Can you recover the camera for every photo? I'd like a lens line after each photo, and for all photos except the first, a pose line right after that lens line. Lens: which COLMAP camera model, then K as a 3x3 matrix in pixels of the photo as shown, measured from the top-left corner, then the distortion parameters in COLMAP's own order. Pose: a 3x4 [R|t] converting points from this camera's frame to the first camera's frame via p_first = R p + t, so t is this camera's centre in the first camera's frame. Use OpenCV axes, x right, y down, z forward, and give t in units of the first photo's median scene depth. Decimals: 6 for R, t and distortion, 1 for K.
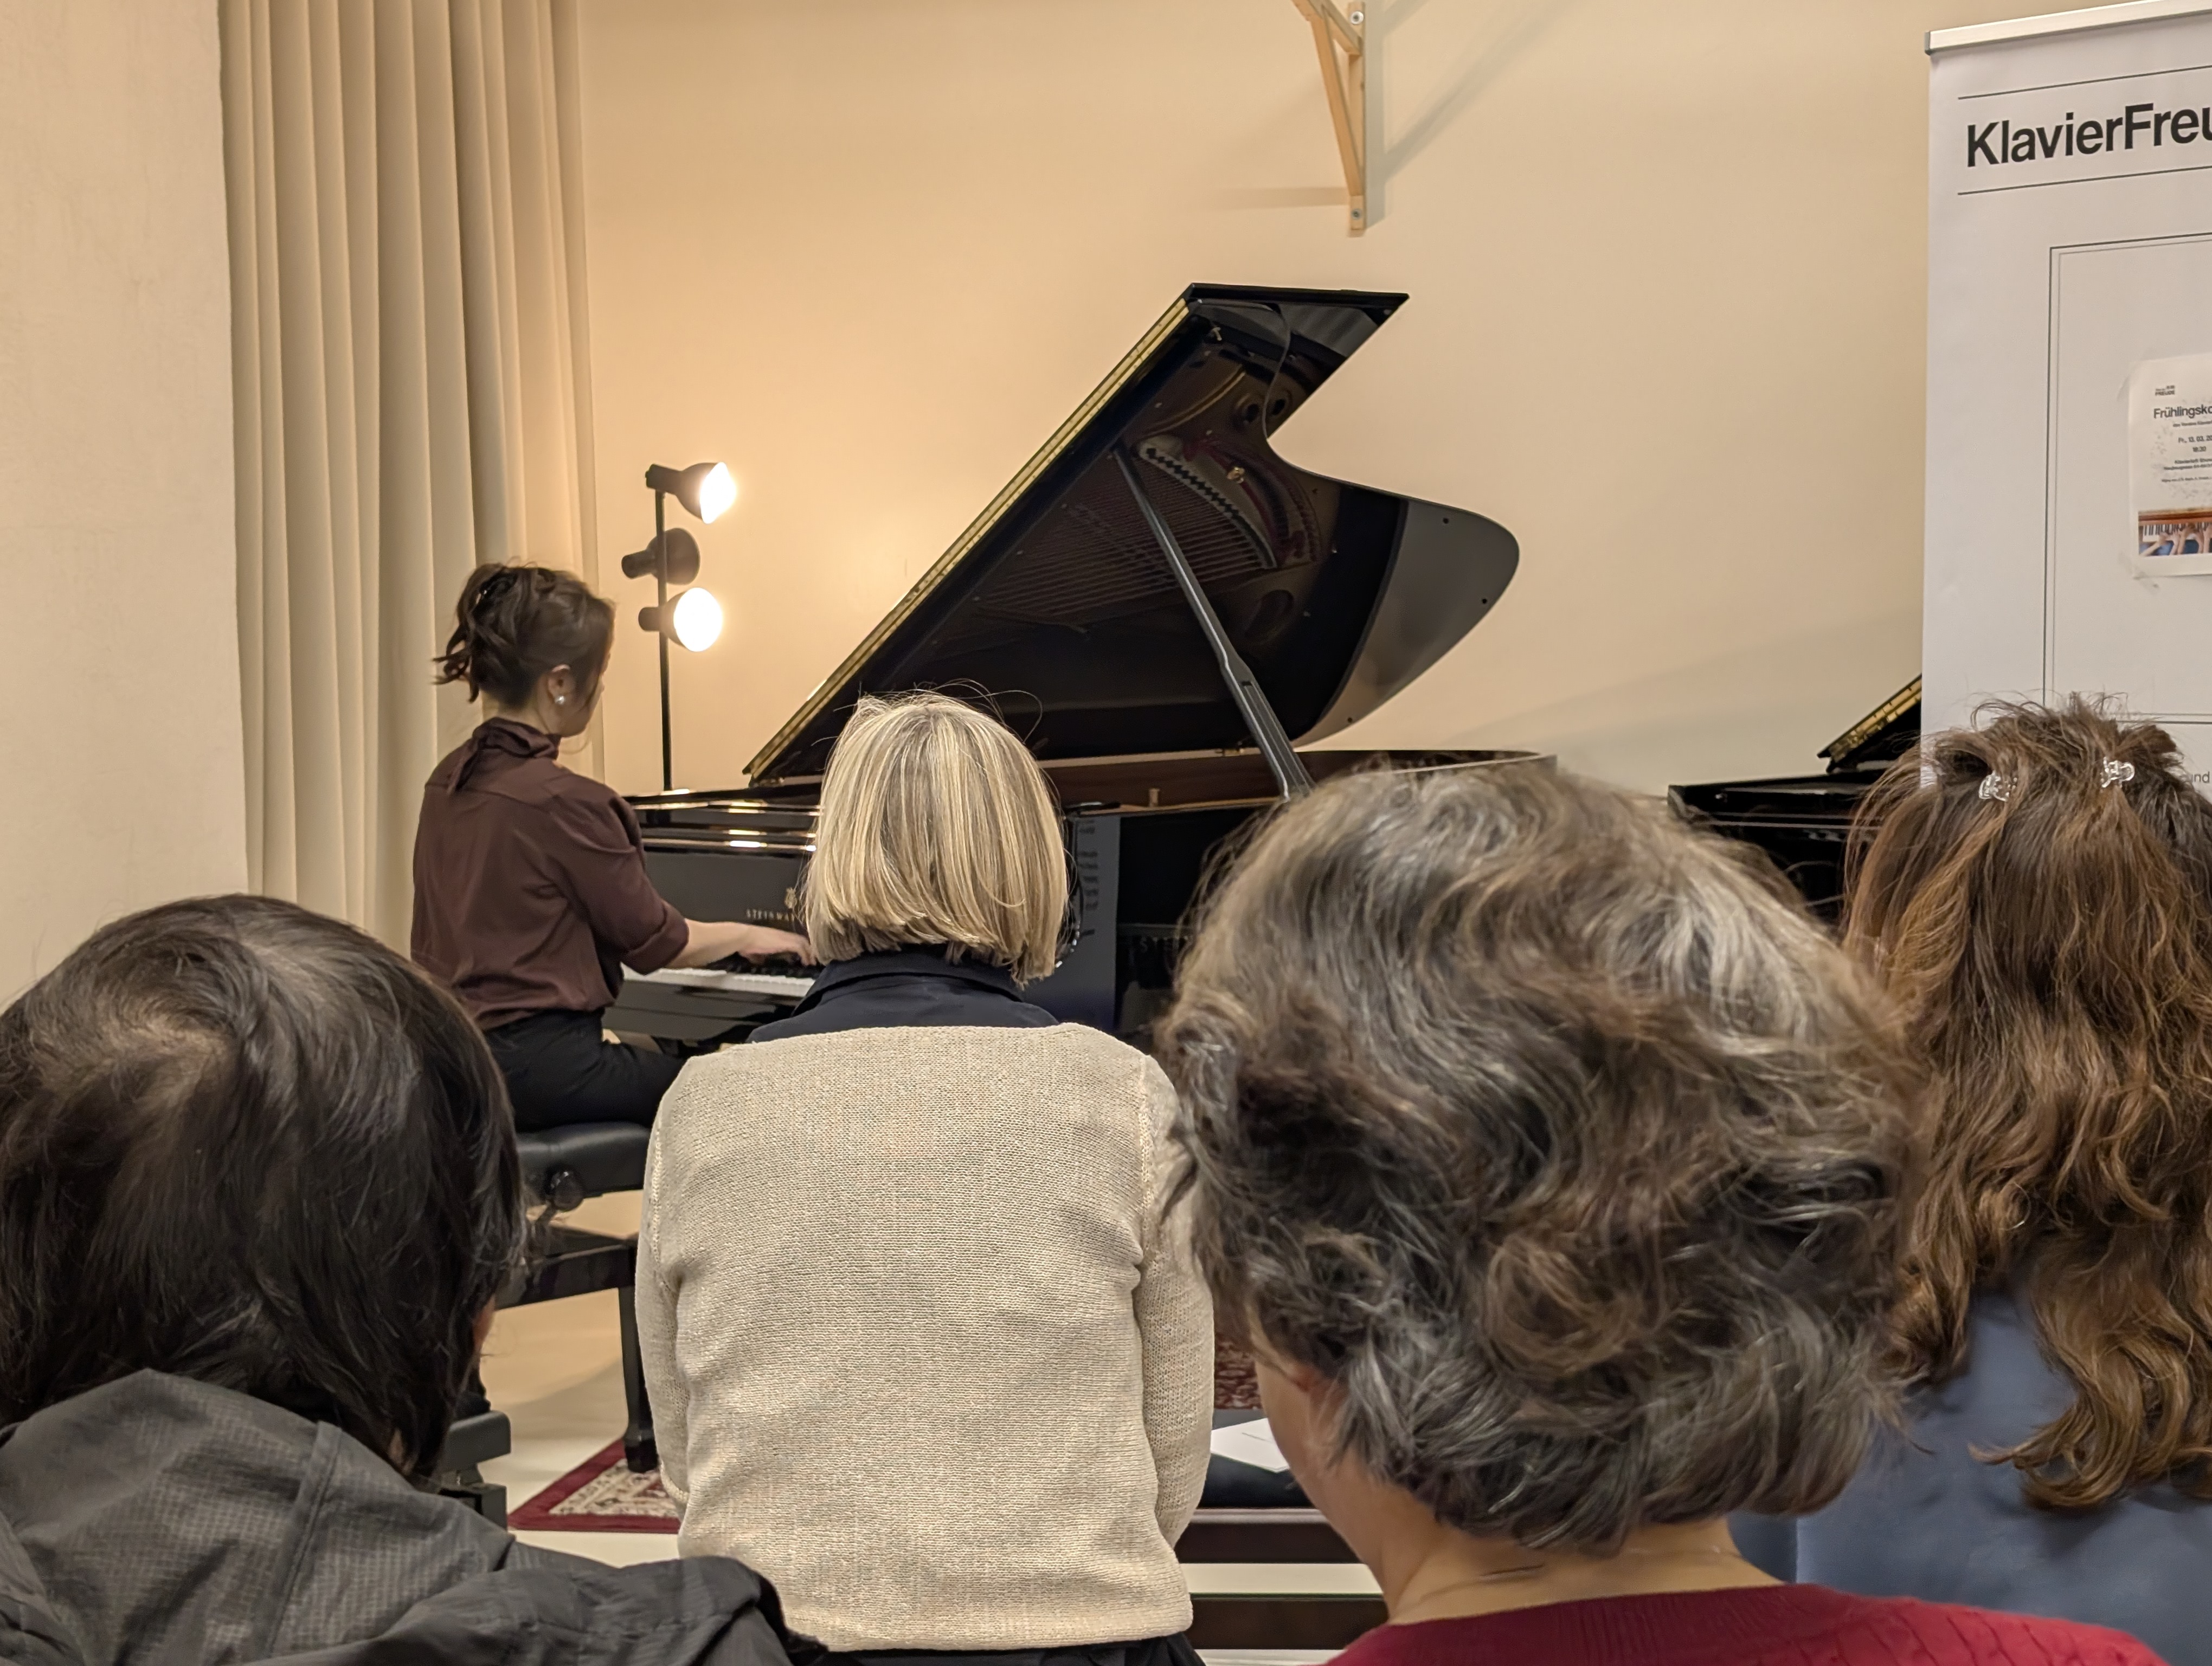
lens RADIAL K [[3447.3, 0, 1107.0], [0, 3447.3, 794.9], [0, 0, 1]] dist [0.101262, 0.000000]
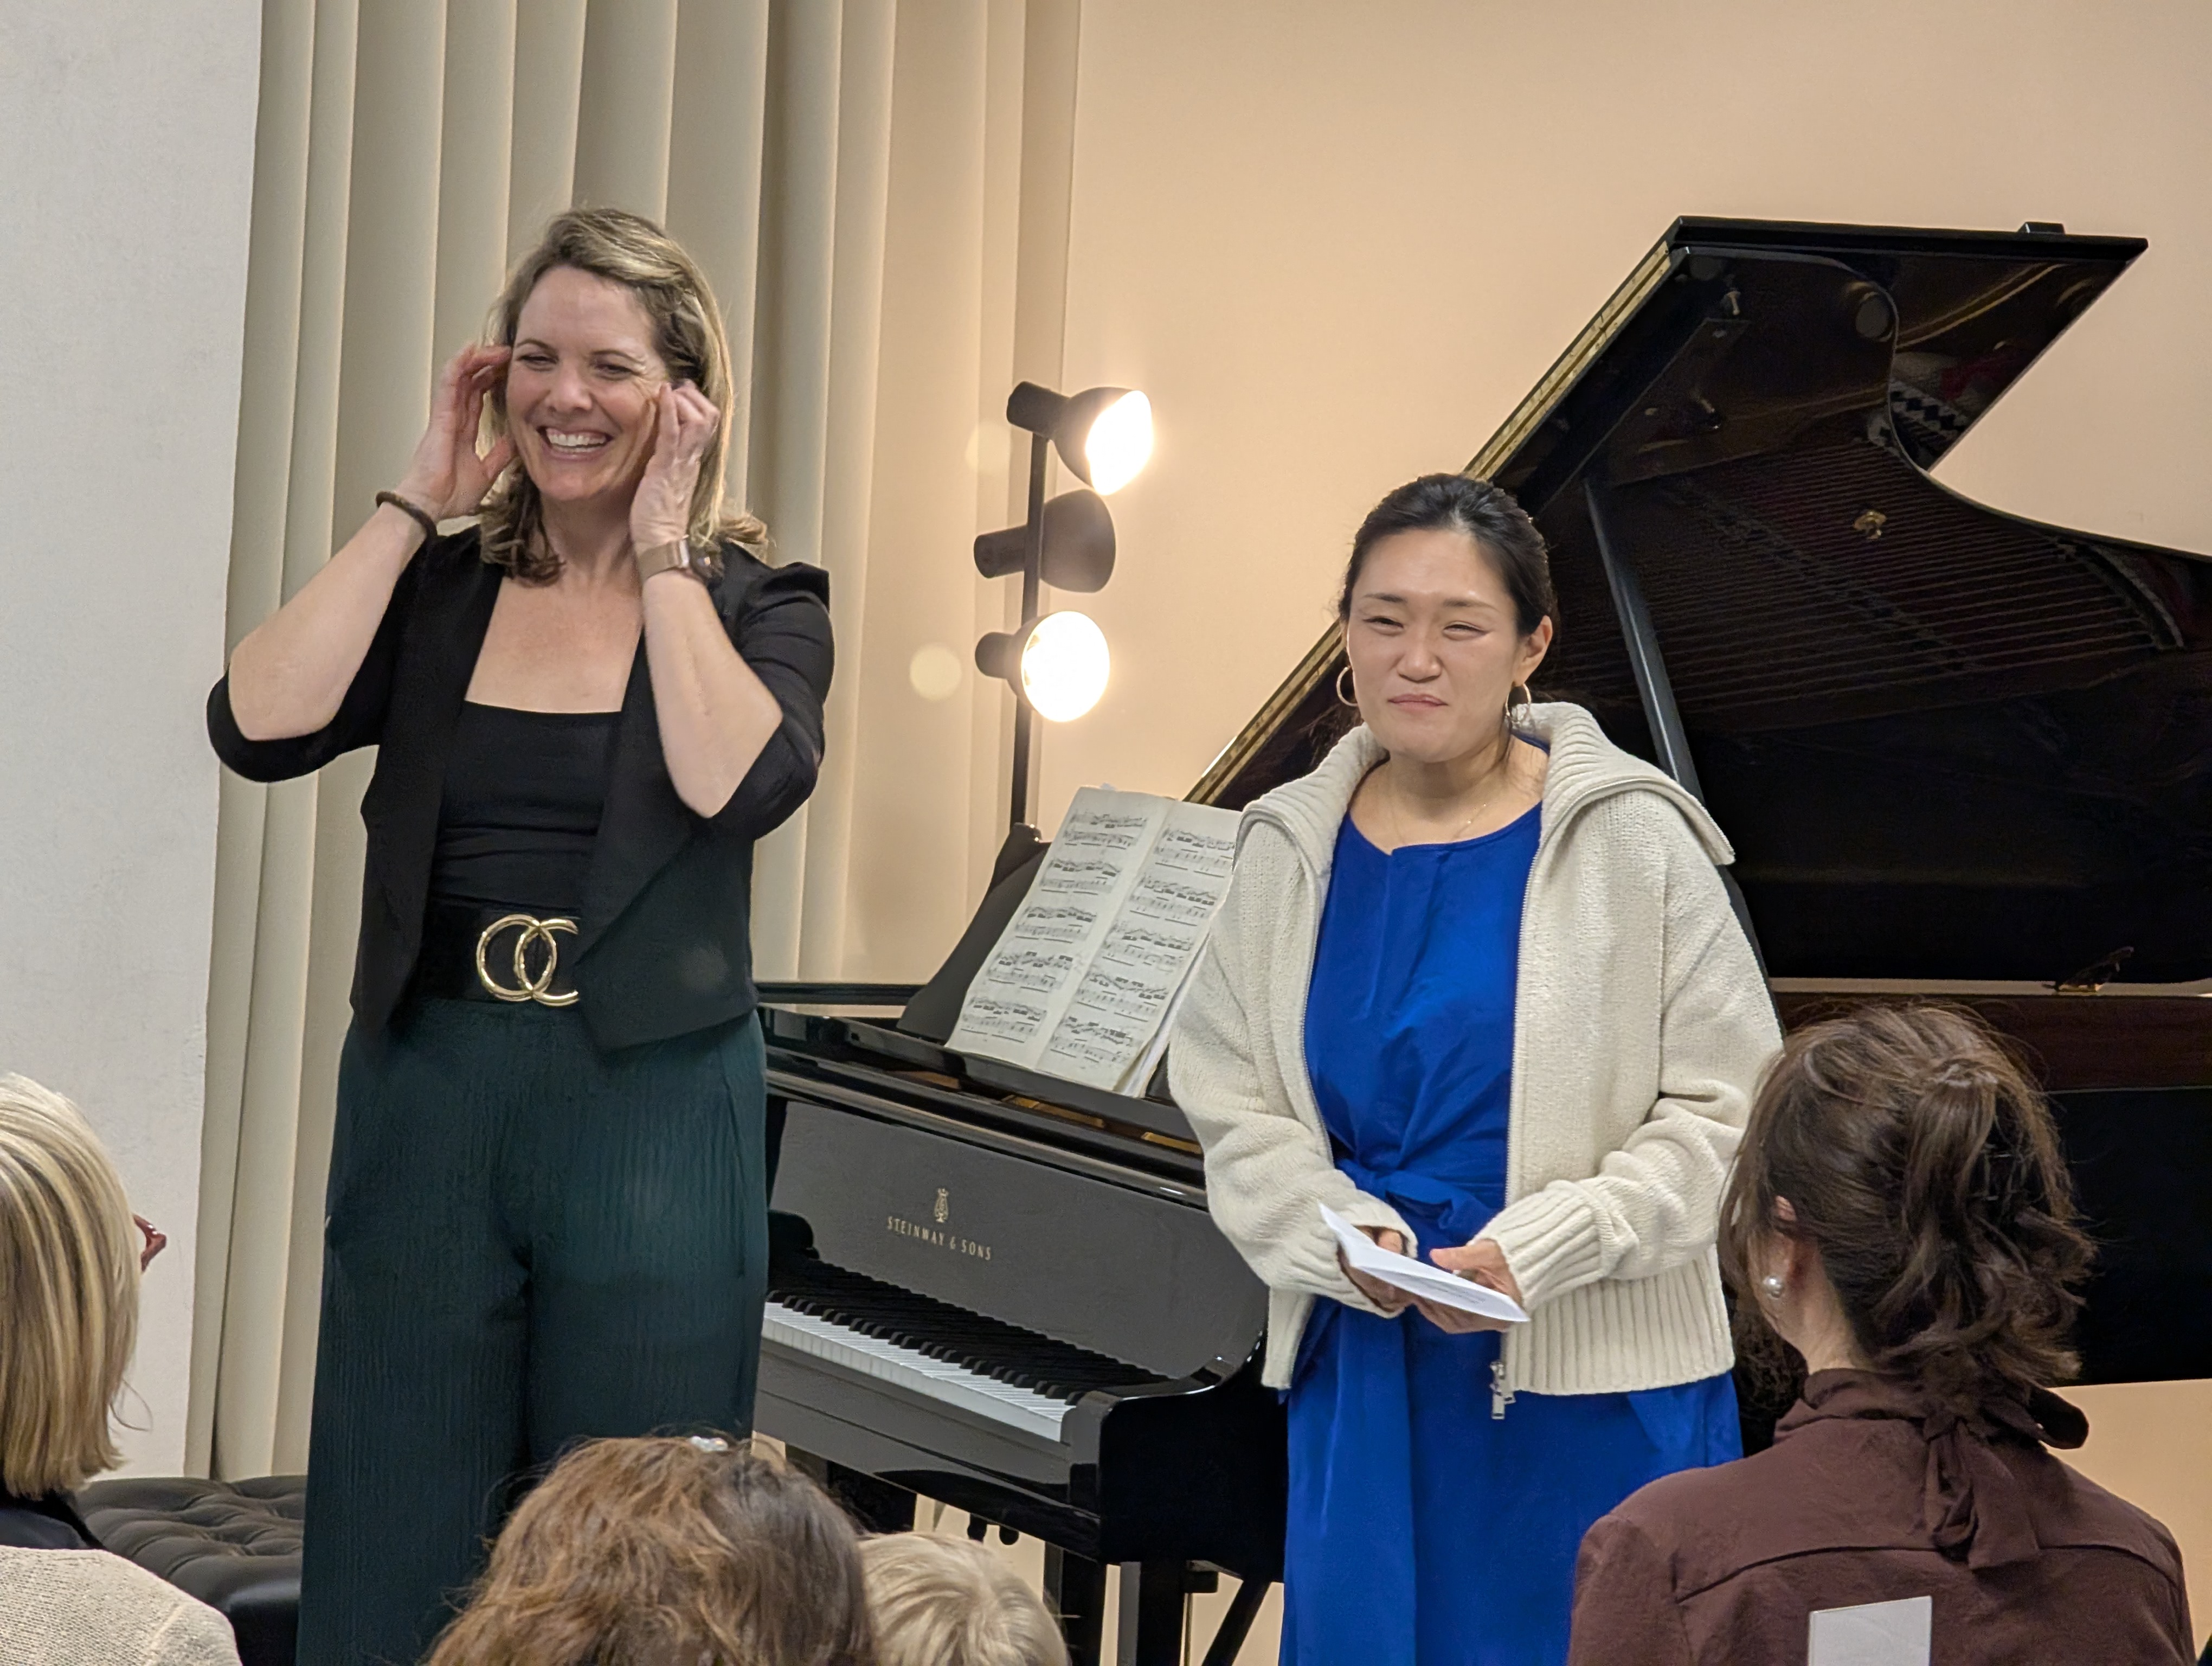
lens RADIAL K [[7905.5, 0, 981.9], [0, 7905.5, 726.7], [0, 0, 1]] dist [0.378931, 0.000000]
pose [[0.952992, 0.090235, -0.289246, 0.276755], [-0.090721, 0.995807, 0.011757, -0.062898], [0.289094, 0.015036, 0.957183, -0.267567]]
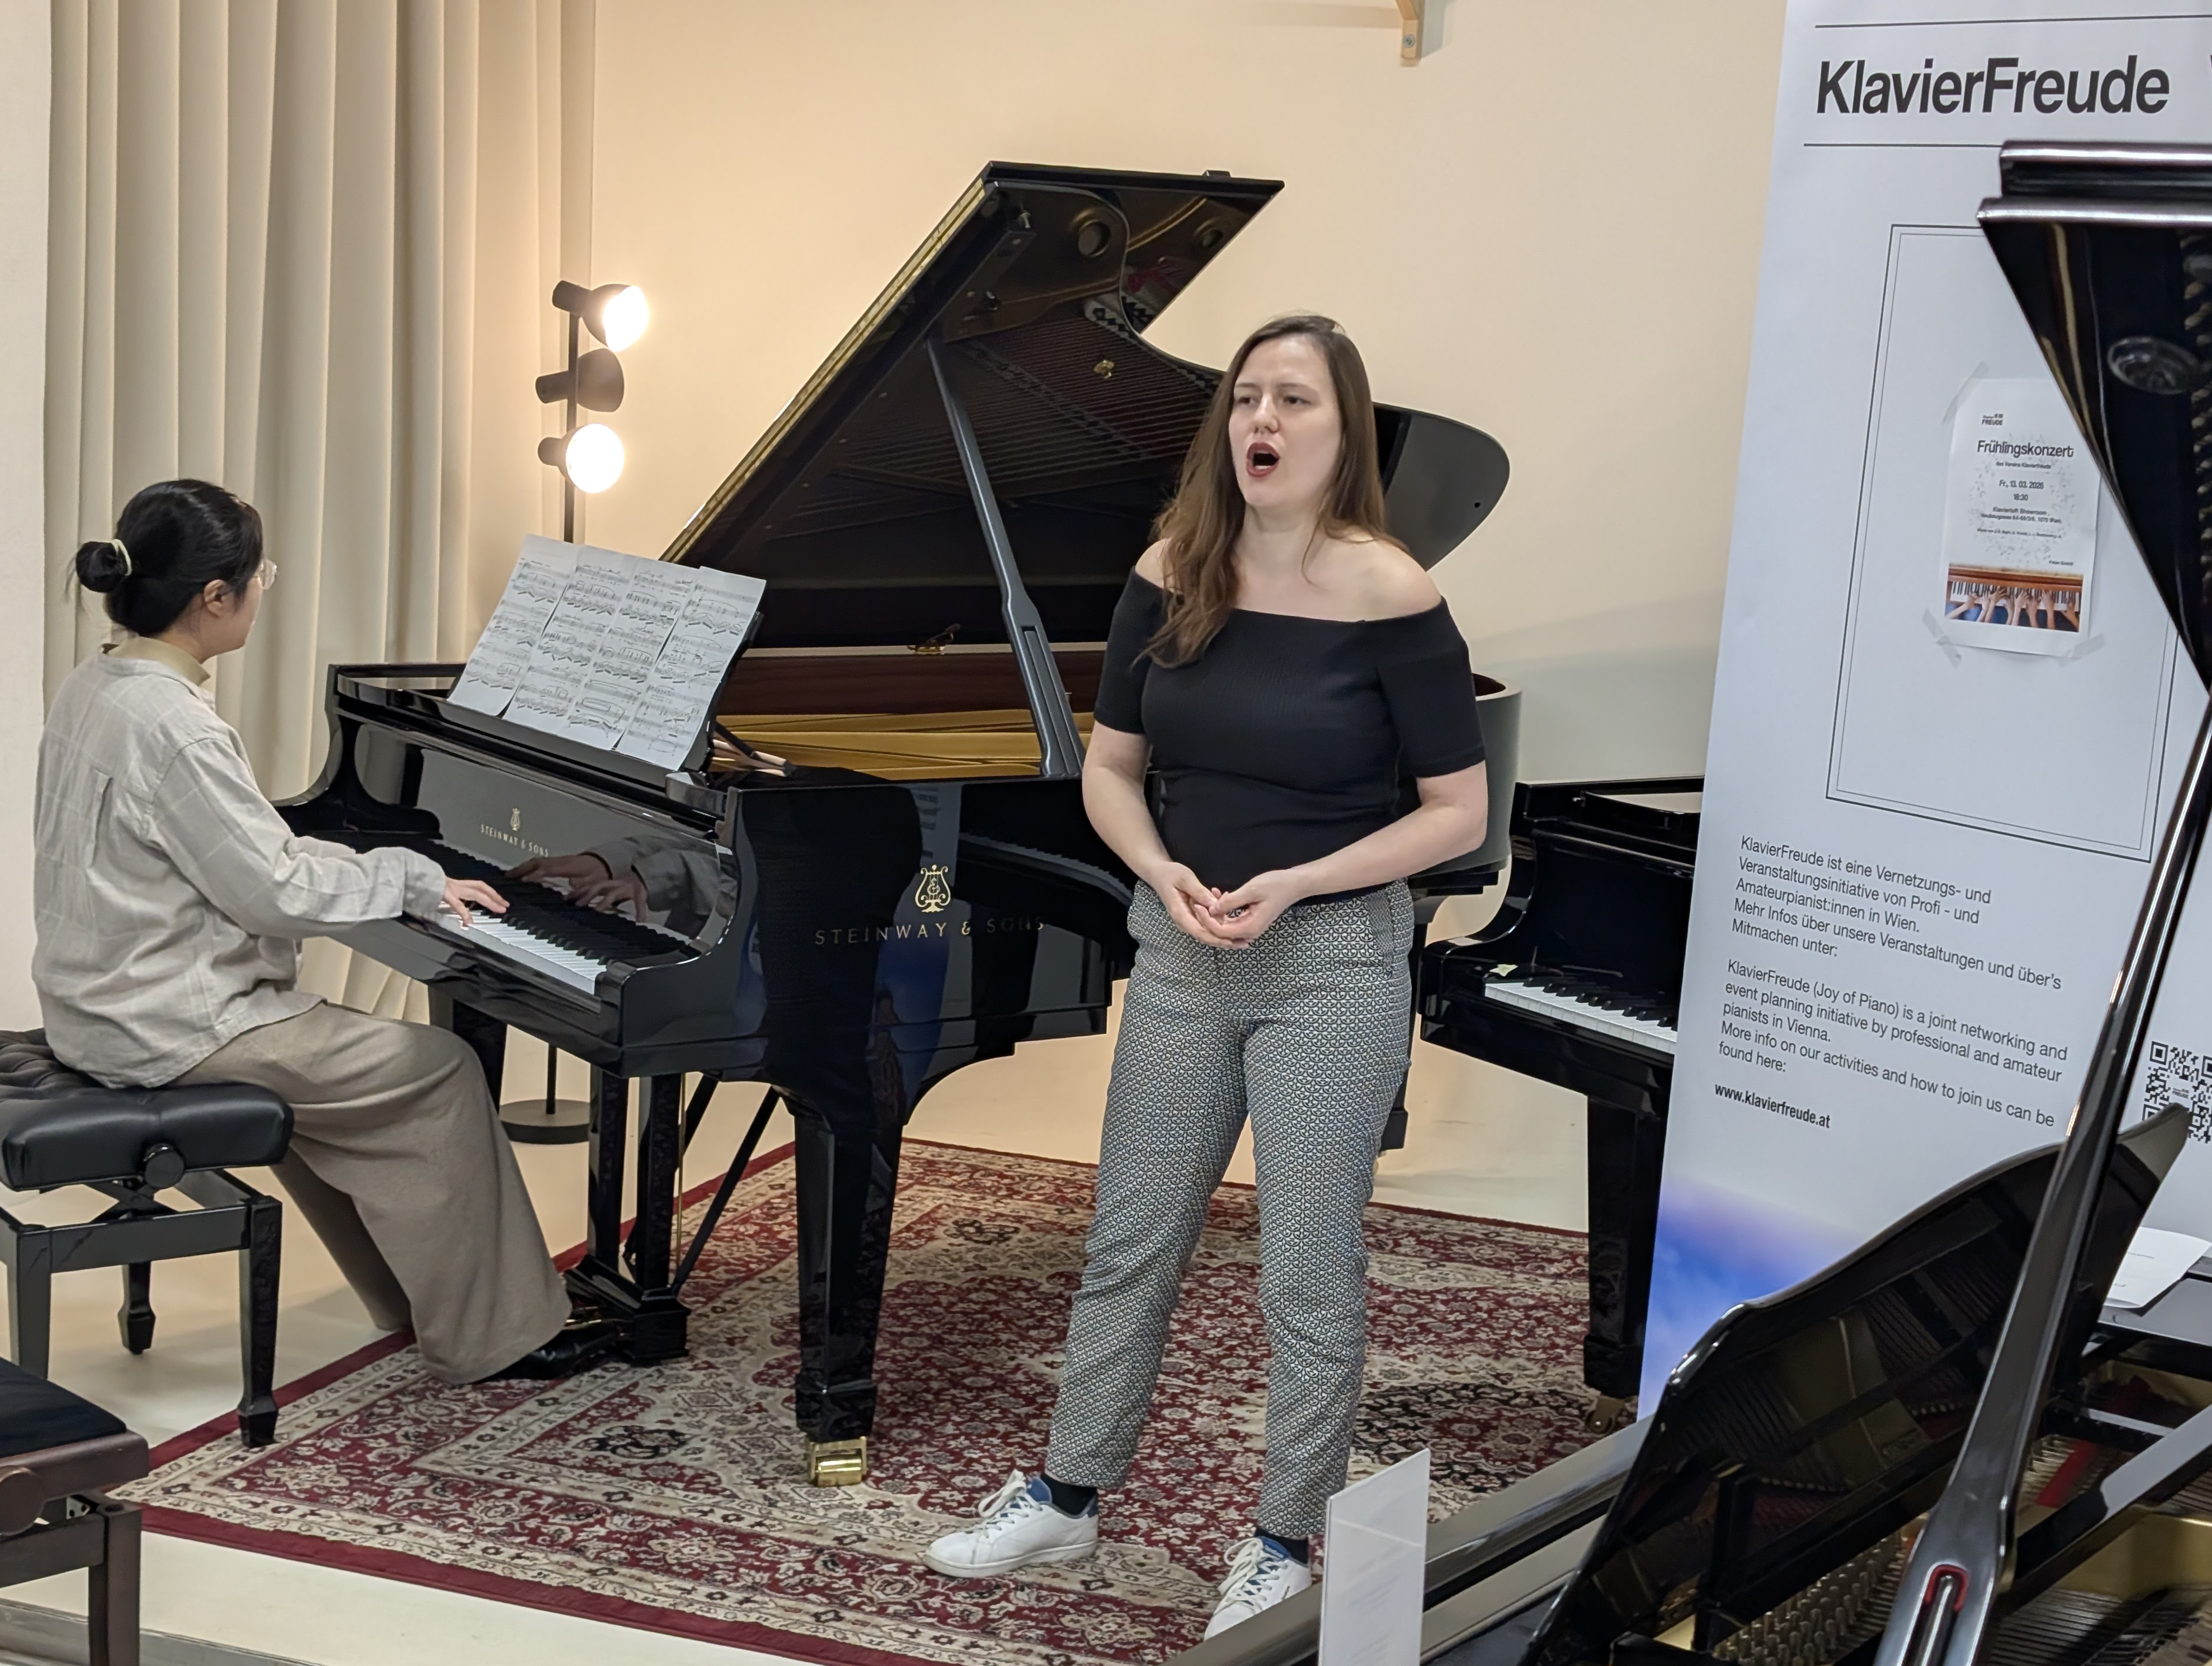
lens RADIAL K [[3447.3, 0, 1119.1], [0, 3447.3, 829.9], [0, 0, 1]] dist [0.101262, 0.000000]
pose [[0.986635, 0.095794, -0.131816, 0.169867], [-0.082272, 0.991119, 0.104470, -0.069165], [0.140653, -0.092229, 0.985754, 0.126675]]
